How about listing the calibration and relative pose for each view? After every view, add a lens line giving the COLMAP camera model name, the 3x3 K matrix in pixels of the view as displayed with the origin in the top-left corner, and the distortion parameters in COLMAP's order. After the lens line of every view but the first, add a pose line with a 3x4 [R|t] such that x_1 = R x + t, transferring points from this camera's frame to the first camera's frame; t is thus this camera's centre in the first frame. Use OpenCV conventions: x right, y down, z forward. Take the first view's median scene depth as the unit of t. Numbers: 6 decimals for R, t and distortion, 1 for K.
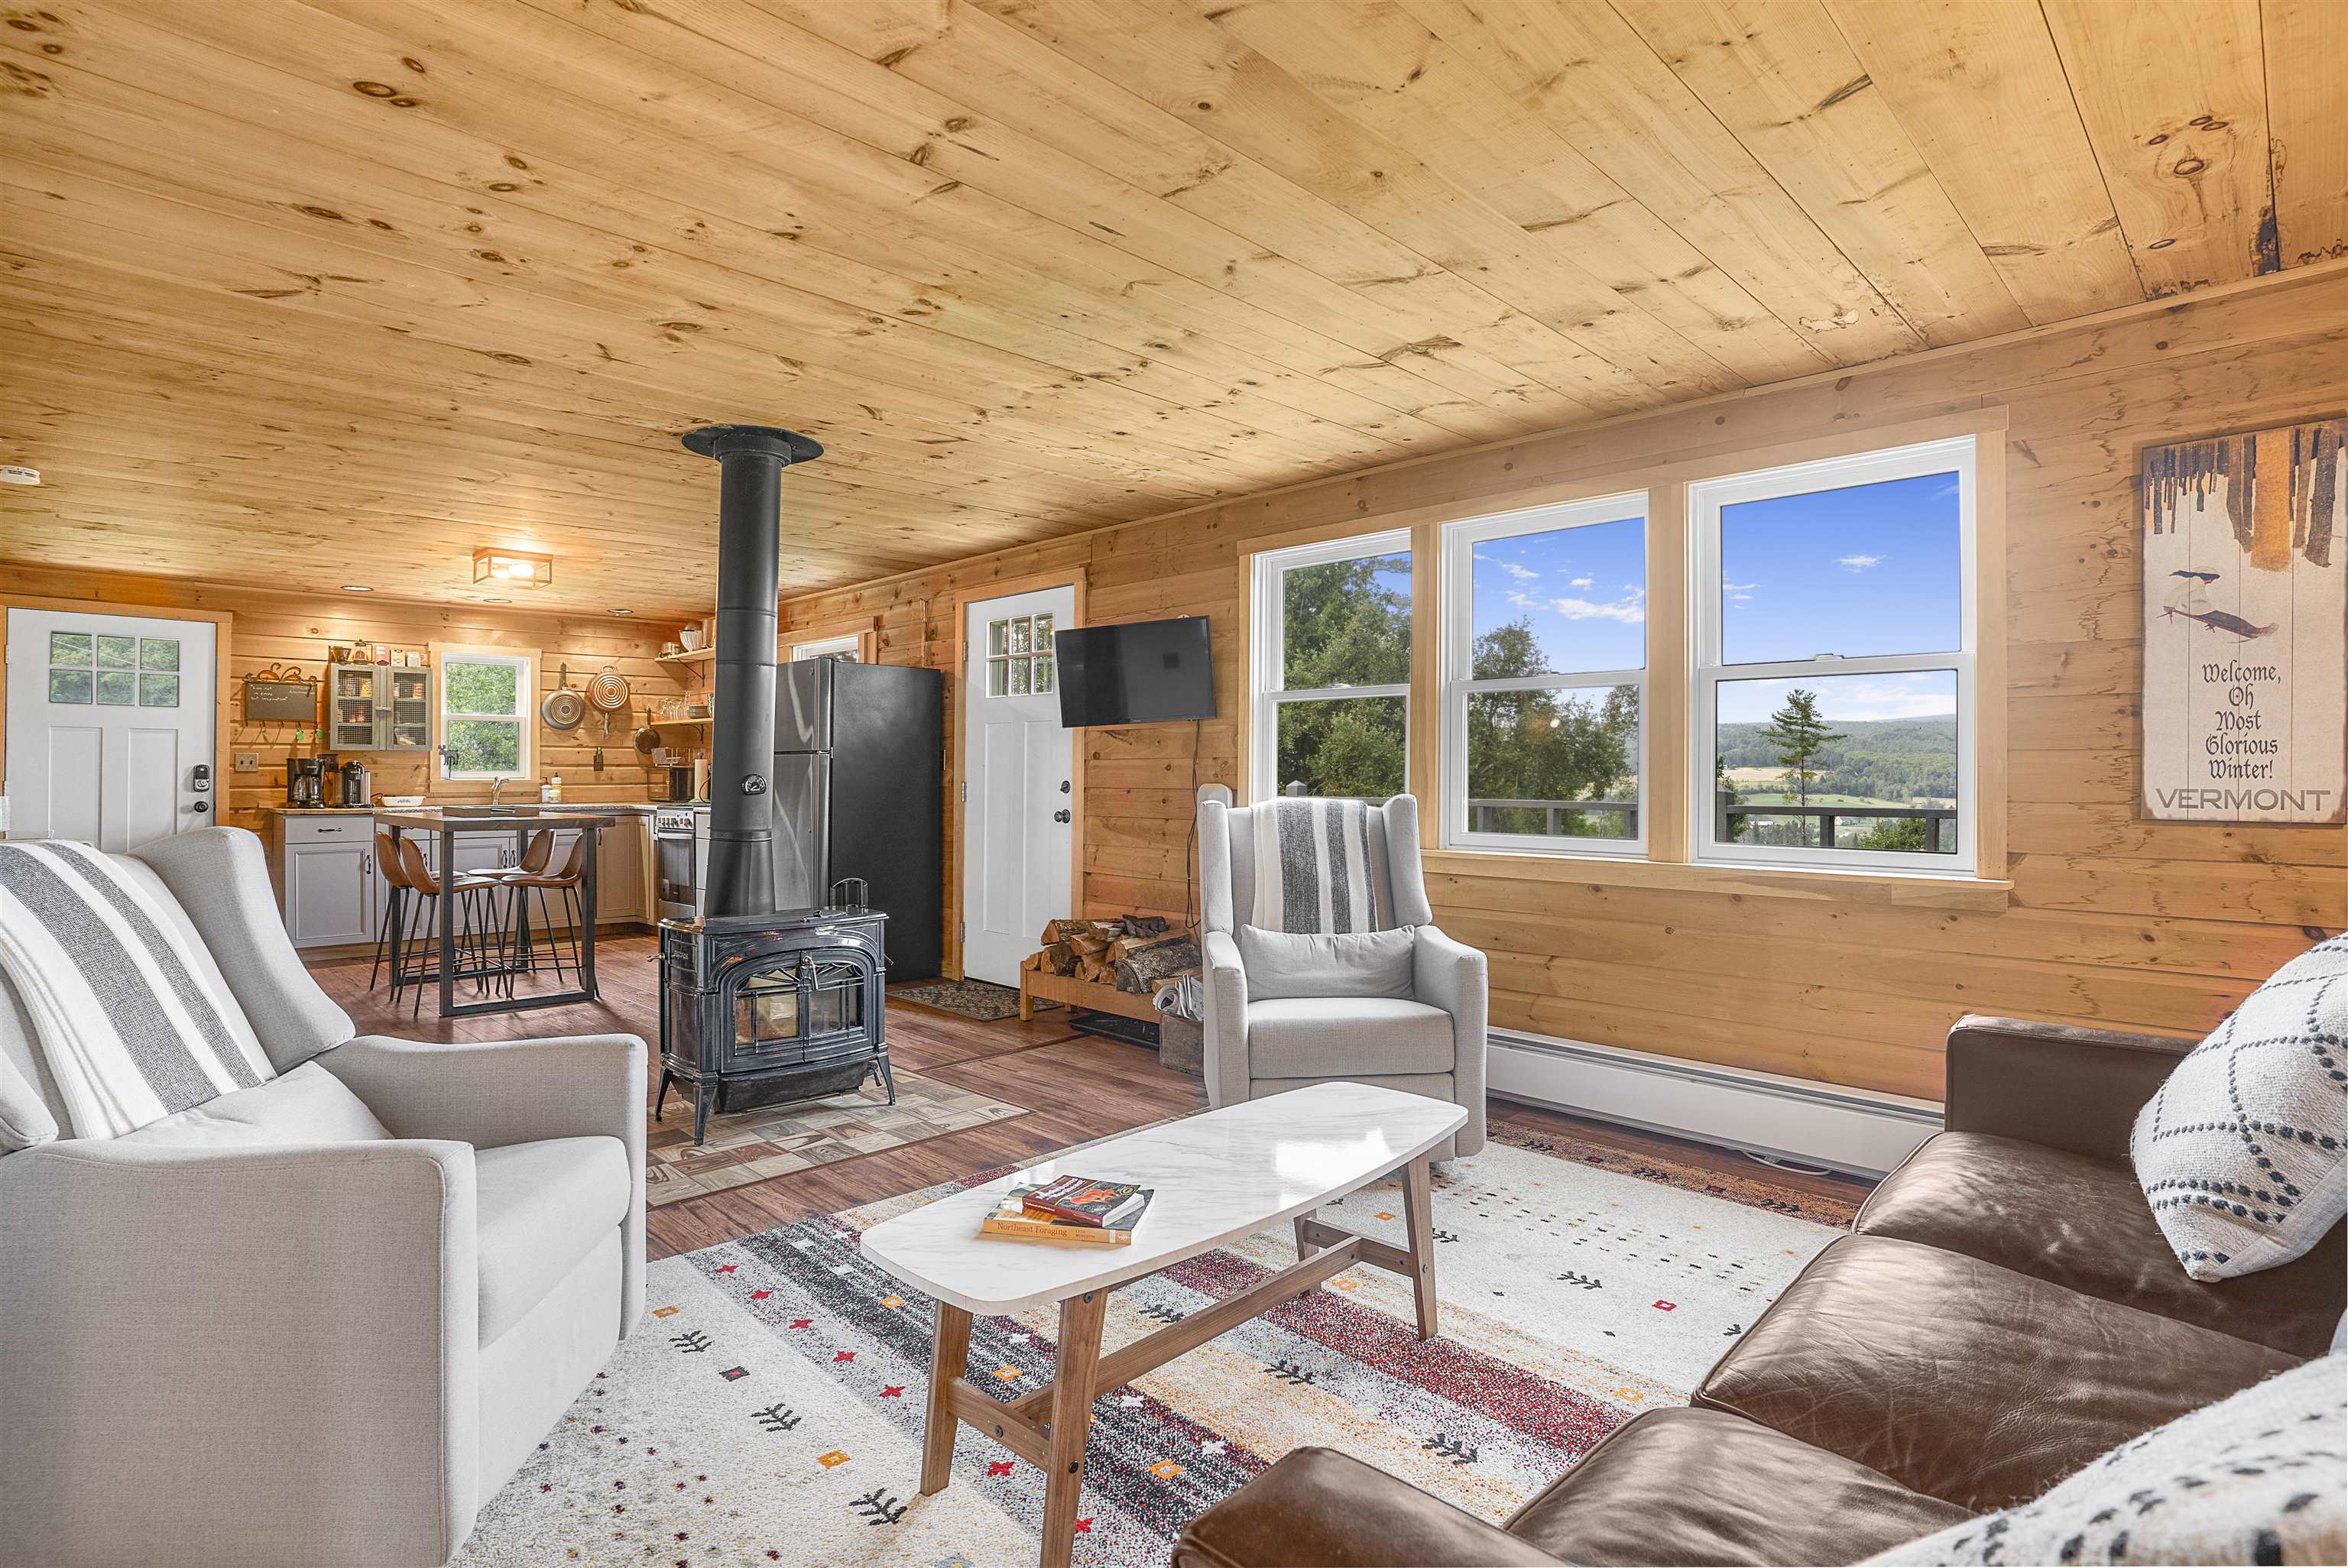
lens RADIAL K [[1174.9, 0, 1165.8], [0, 1174.9, 784.4], [0, 0, 1]] dist [-0.071800, 0.035843]
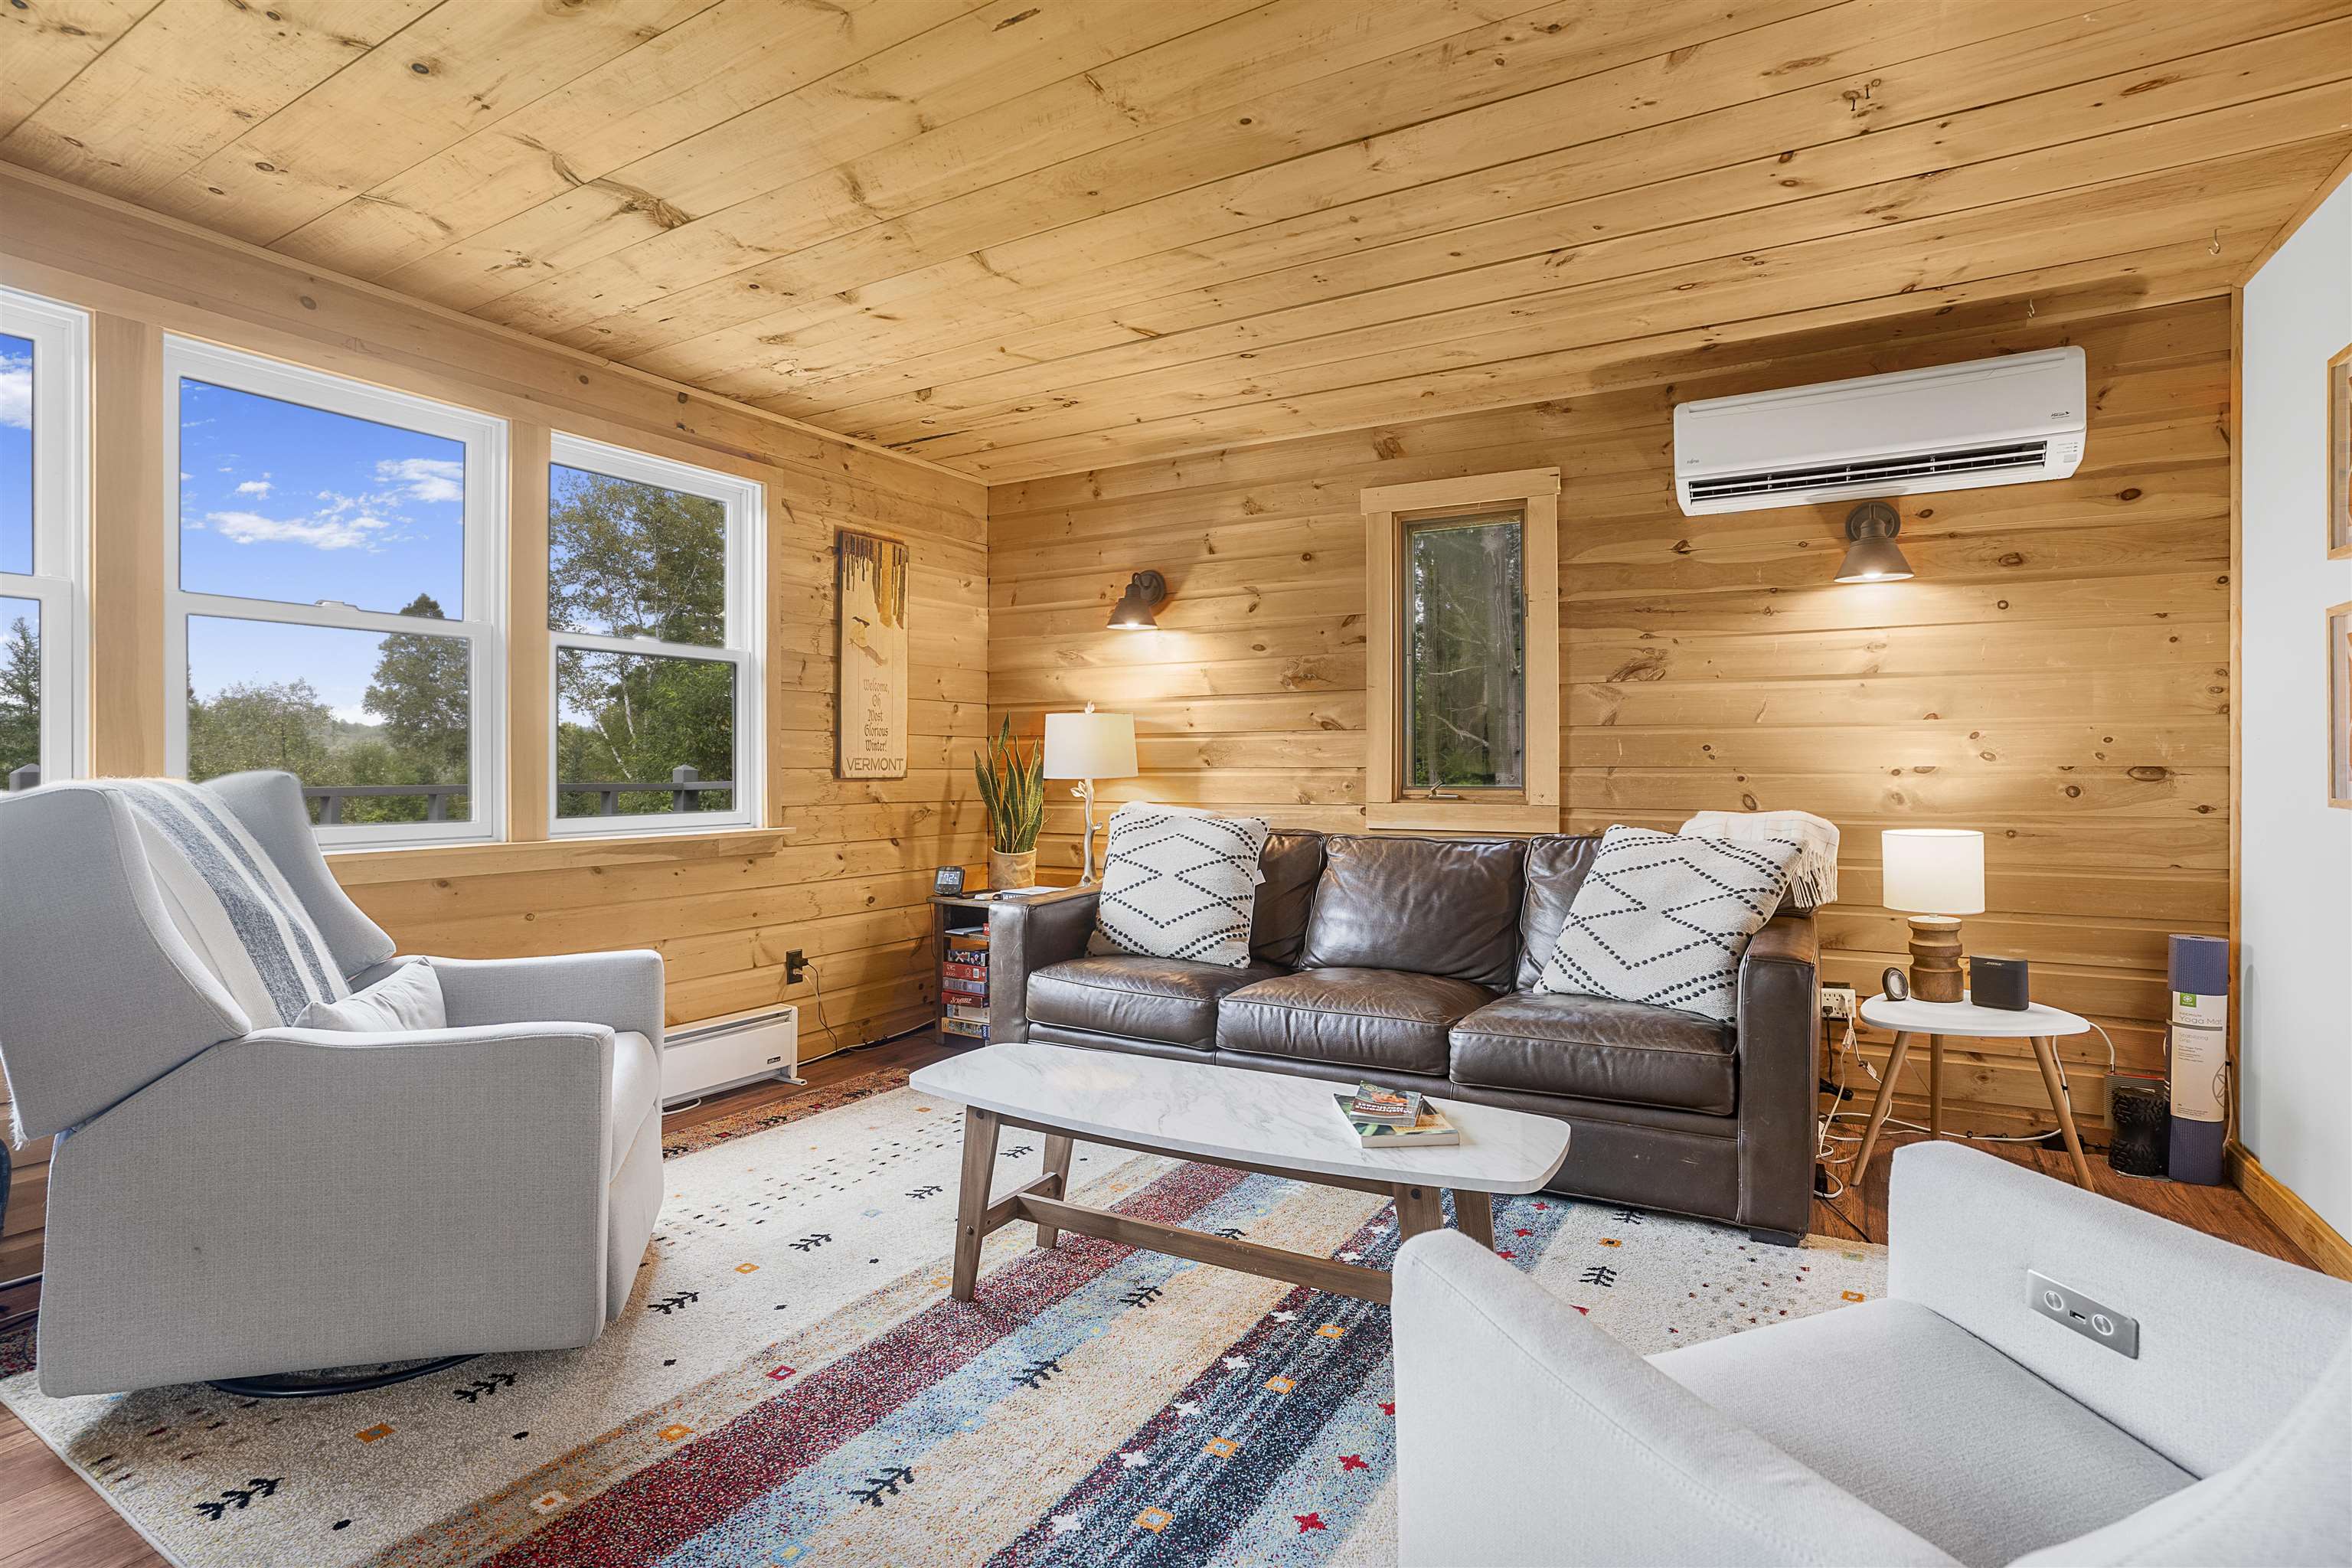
lens RADIAL K [[1142.9, 0, 1176.0], [0, 1142.9, 784.0], [0, 0, 1]] dist [-0.070459, 0.038818]
pose [[-0.261221, -0.016702, 0.965134, -0.505100], [0.008734, 0.999768, 0.019665, 0.009043], [-0.965239, 0.013567, -0.261015, 0.694364]]
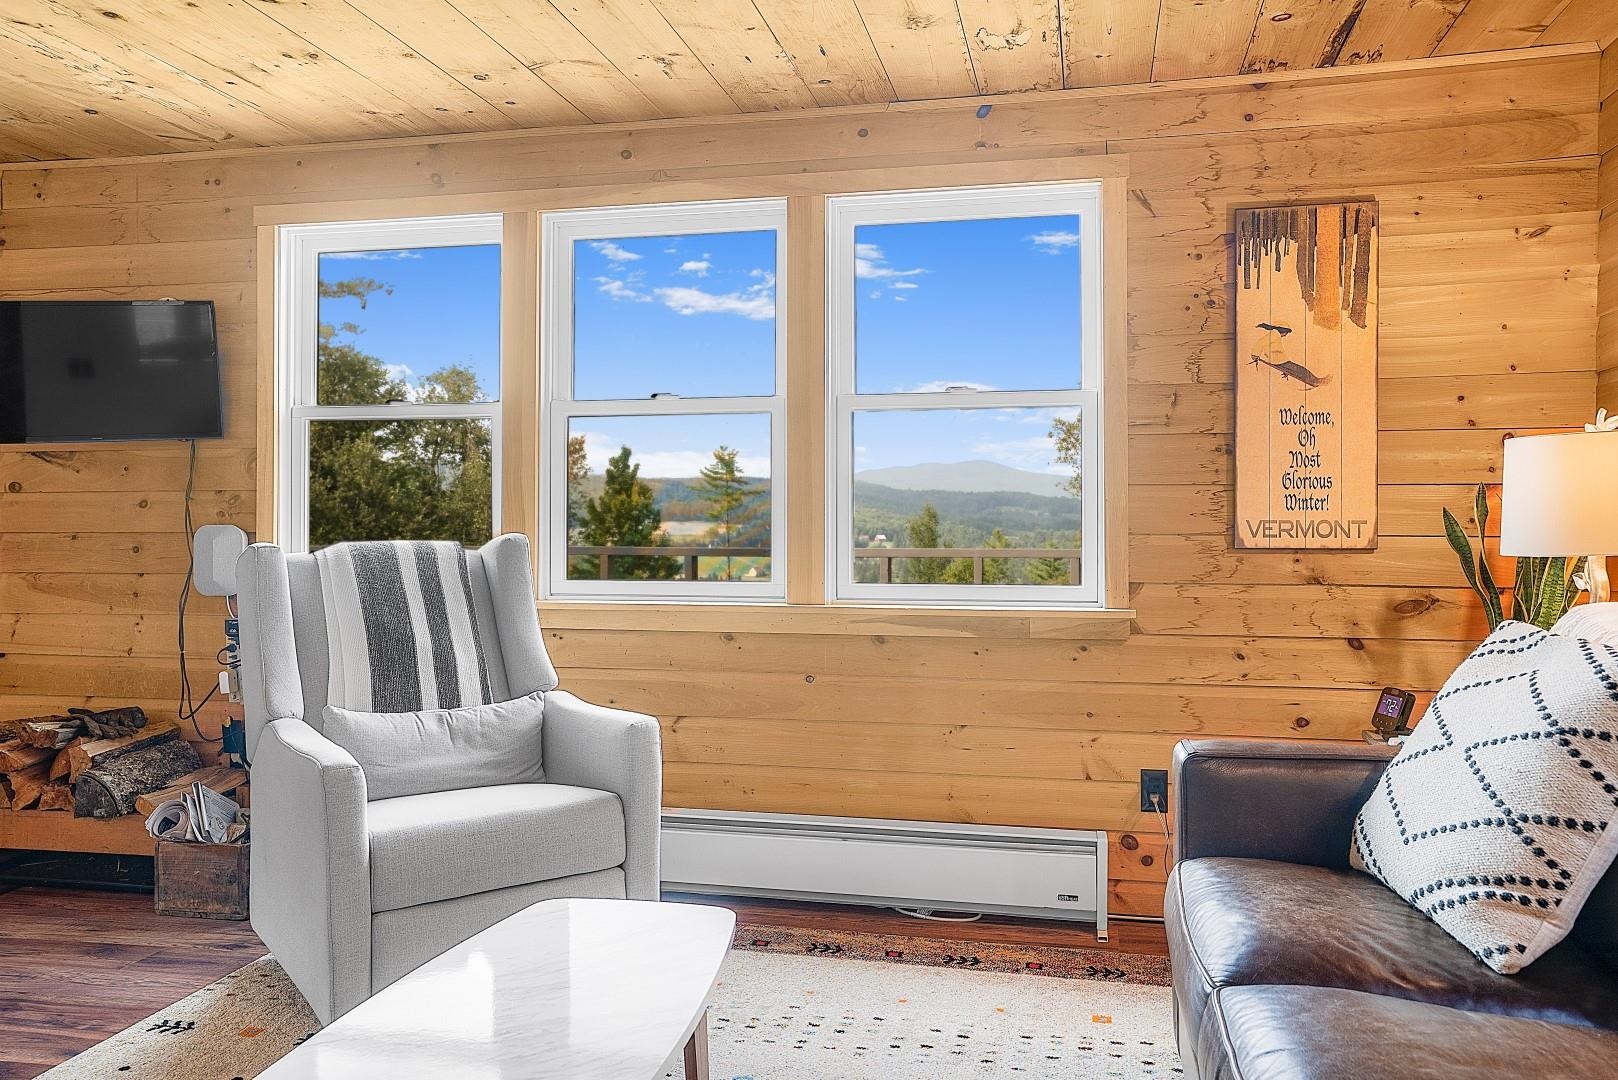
lens RADIAL K [[1262.4, 0, 803.0], [0, 1262.4, 533.5], [0, 0, 1]] dist [-0.020387, 0.083506]
pose [[0.839984, -0.003235, 0.542601, -0.107733], [0.006209, 0.999974, -0.003650, 0.013168], [-0.542575, 0.006435, 0.839983, 0.148229]]
